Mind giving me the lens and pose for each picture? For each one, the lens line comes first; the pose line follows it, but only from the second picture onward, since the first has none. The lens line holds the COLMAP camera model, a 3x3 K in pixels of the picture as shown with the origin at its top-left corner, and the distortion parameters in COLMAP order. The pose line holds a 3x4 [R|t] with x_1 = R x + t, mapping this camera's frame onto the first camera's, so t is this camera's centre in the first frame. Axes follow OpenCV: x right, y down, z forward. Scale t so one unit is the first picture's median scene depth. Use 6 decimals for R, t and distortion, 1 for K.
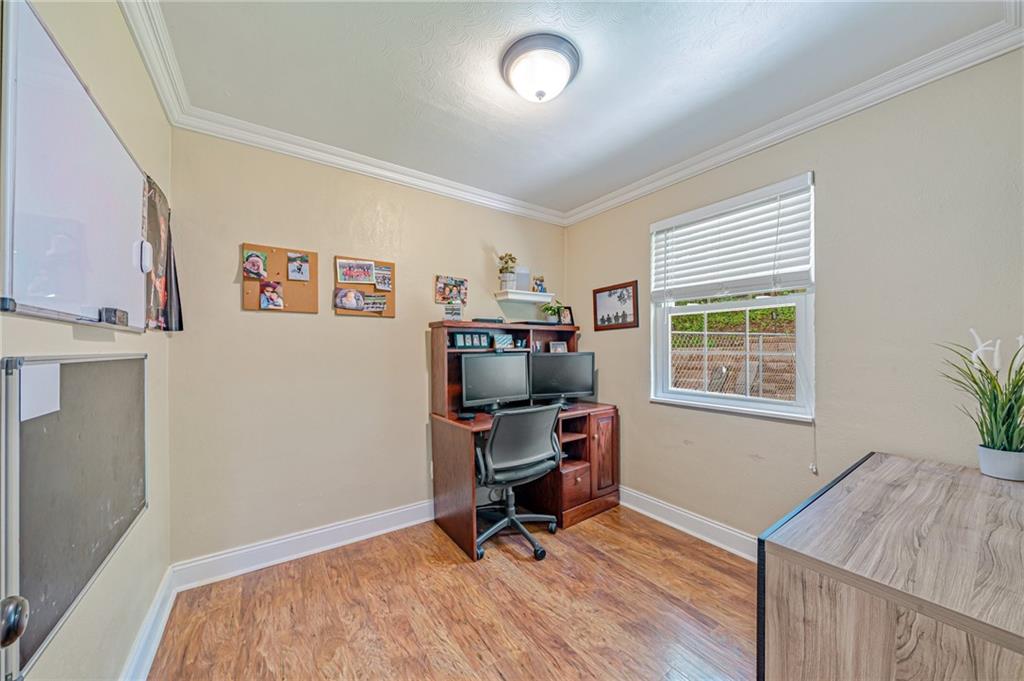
lens RADIAL K [[358.6, 0, 508.0], [0, 358.6, 349.3], [0, 0, 1]] dist [0.000029, -0.000047]
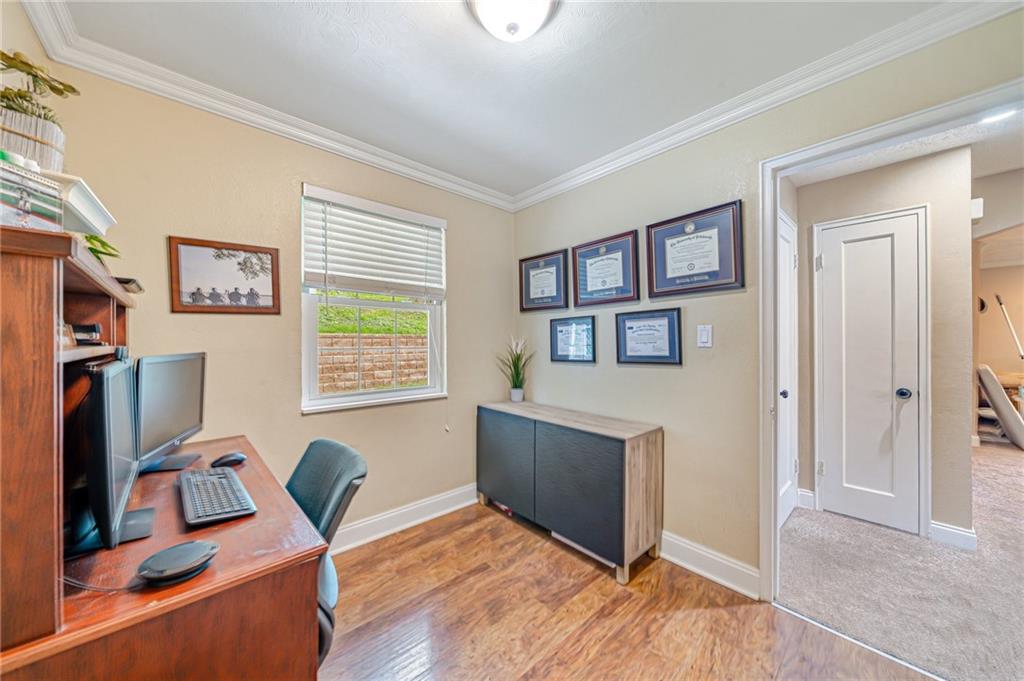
lens RADIAL K [[358.6, 0, 506.9], [0, 358.6, 343.1], [0, 0, 1]] dist [0.000029, -0.000047]
pose [[-0.125199, 0.005106, 0.992118, -0.402048], [0.005318, 0.999976, -0.004475, -0.000145], [-0.992117, 0.004716, -0.125223, 0.641417]]
